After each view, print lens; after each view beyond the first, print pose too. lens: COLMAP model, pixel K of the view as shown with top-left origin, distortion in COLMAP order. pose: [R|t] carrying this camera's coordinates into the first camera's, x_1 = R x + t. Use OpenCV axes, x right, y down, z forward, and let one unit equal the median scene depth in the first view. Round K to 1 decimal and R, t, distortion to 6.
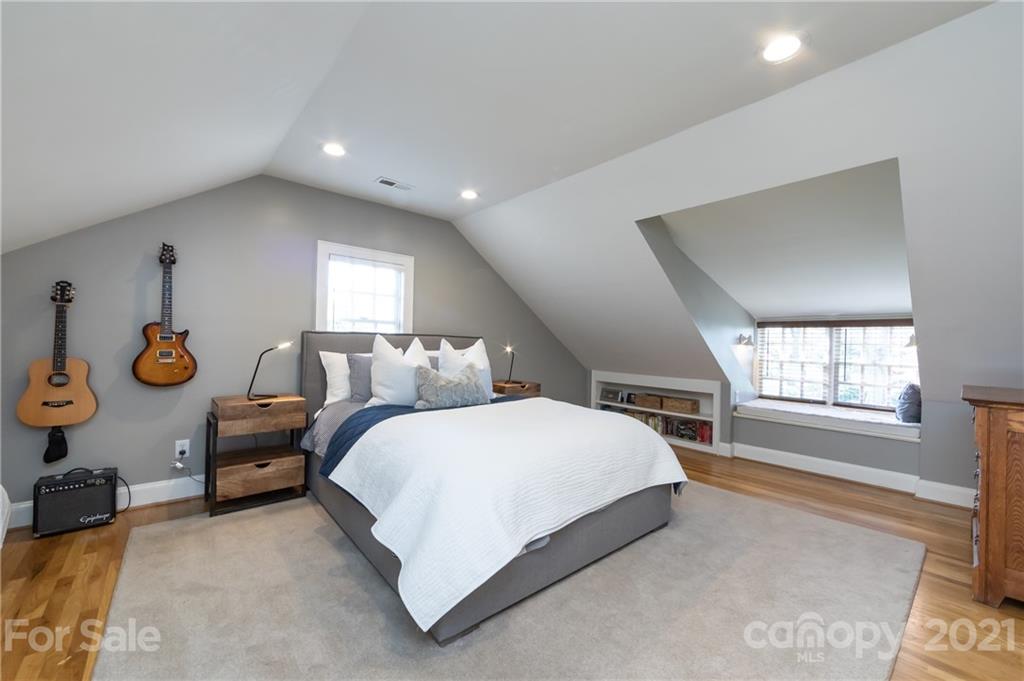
lens RADIAL K [[402.0, 0, 512.9], [0, 402.0, 342.2], [0, 0, 1]] dist [-0.001976, -0.000413]
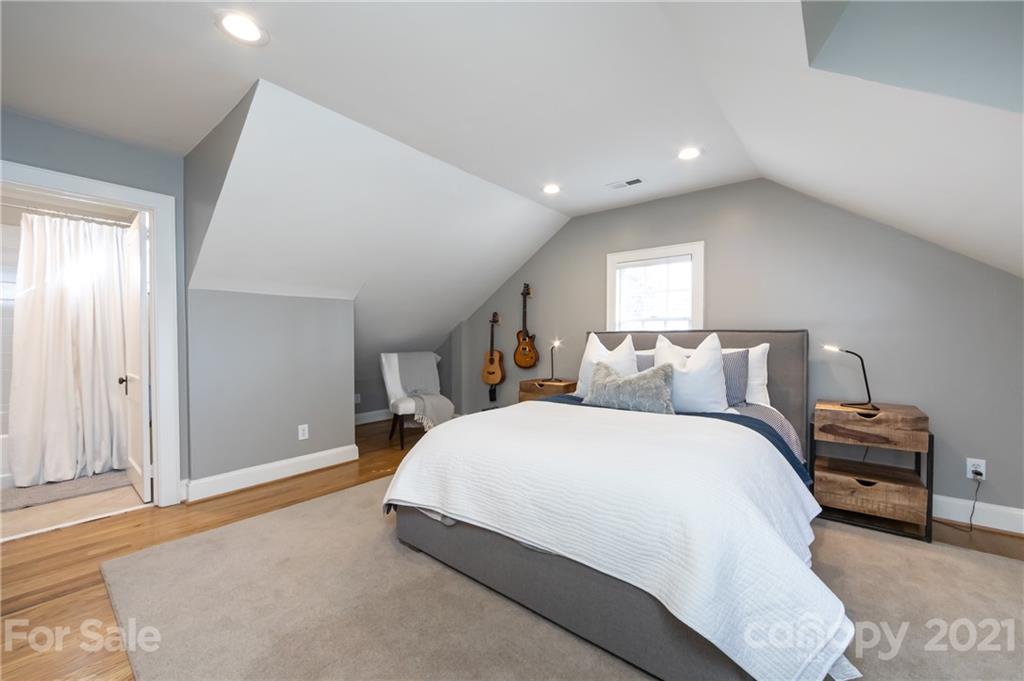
lens RADIAL K [[402.0, 0, 512.9], [0, 402.0, 342.2], [0, 0, 1]] dist [-0.001976, -0.000413]
pose [[0.175577, -0.012521, -0.984386, 0.636176], [0.007951, 0.999905, -0.011300, 0.014923], [0.984434, -0.005843, 0.175660, 0.529929]]
